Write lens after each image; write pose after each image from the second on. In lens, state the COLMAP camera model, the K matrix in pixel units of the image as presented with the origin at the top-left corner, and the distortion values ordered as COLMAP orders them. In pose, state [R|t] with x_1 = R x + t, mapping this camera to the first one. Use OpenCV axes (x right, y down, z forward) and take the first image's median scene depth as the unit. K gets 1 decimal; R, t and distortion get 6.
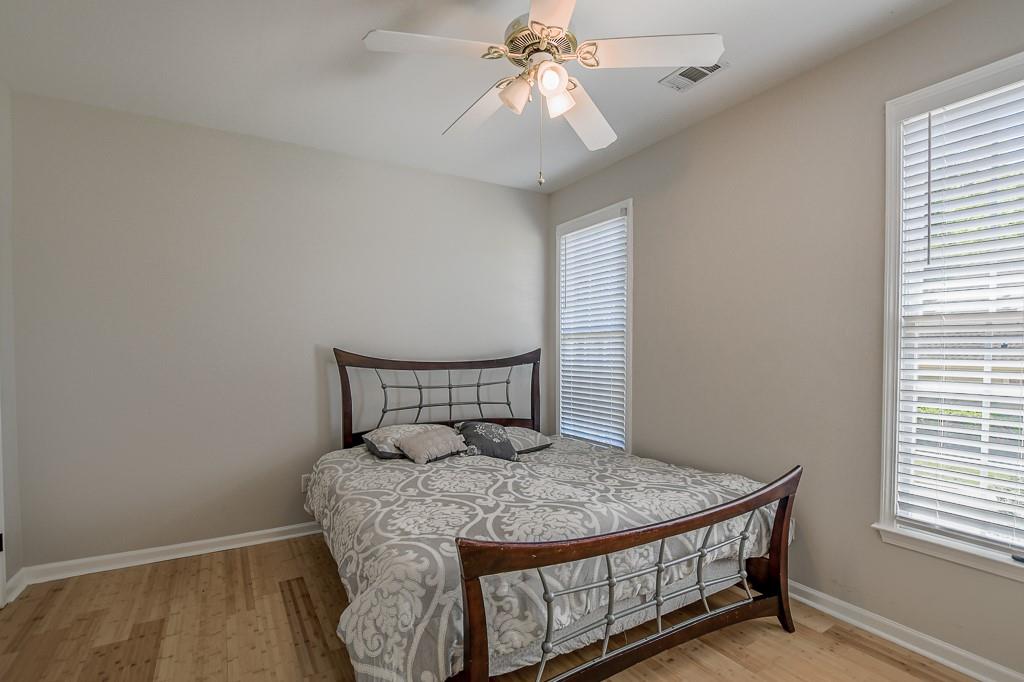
lens RADIAL K [[487.9, 0, 511.0], [0, 487.9, 364.2], [0, 0, 1]] dist [-0.017316, 0.000064]
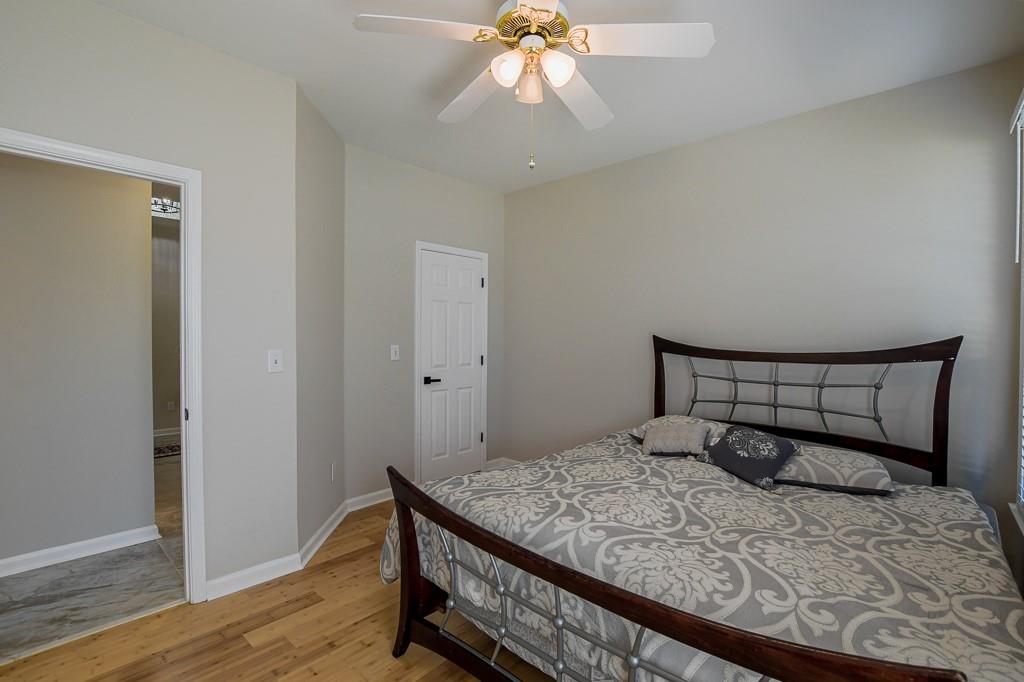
lens RADIAL K [[483.1, 0, 512.0], [0, 483.1, 341.0], [0, 0, 1]] dist [-0.000112, 0.000056]
pose [[0.270230, 0.011257, -0.962730, 0.570830], [-0.032289, 0.999475, 0.002623, -0.012895], [0.962254, 0.030377, 0.270452, 0.400724]]
